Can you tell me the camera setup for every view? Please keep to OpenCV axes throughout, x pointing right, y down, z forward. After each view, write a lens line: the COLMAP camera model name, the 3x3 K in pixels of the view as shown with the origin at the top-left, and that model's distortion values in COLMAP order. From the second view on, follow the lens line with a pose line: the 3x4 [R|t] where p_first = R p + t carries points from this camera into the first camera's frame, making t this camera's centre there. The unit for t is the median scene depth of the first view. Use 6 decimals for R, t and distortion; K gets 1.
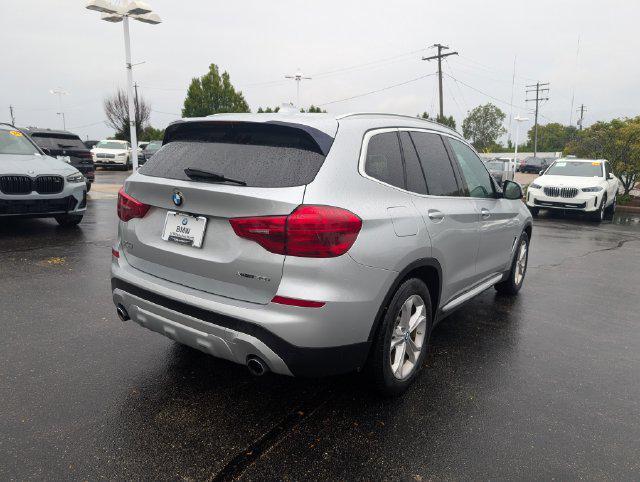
lens RADIAL K [[476.9, 0, 331.6], [0, 476.9, 238.5], [0, 0, 1]] dist [0.007481, -0.003998]
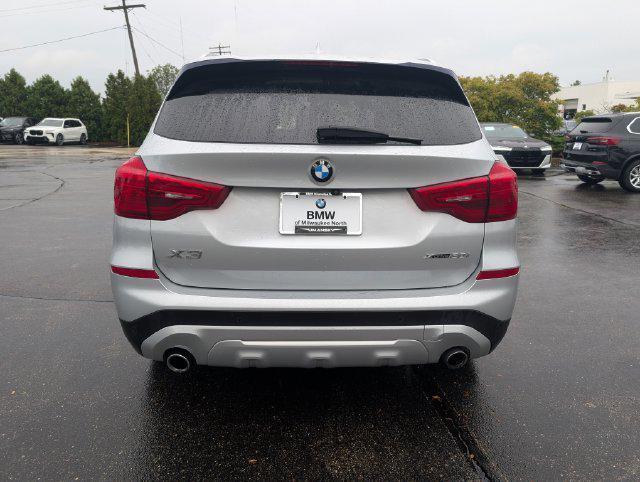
lens RADIAL K [[476.9, 0, 331.6], [0, 476.9, 238.5], [0, 0, 1]] dist [0.007481, -0.003998]
pose [[0.794764, -0.172764, 0.581810, -0.722134], [0.129677, 0.984830, 0.115297, -0.063529], [-0.592903, -0.016186, 0.805111, 0.412946]]
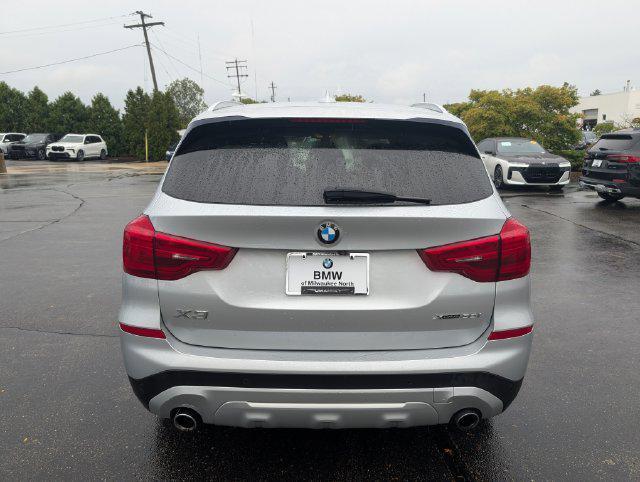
lens RADIAL K [[477.4, 0, 329.9], [0, 477.4, 242.1], [0, 0, 1]] dist [0.004904, -0.000813]
pose [[0.815455, -0.165655, 0.554609, -0.693959], [0.134044, 0.986170, 0.097470, -0.135665], [-0.563085, -0.005140, 0.826383, 0.413006]]
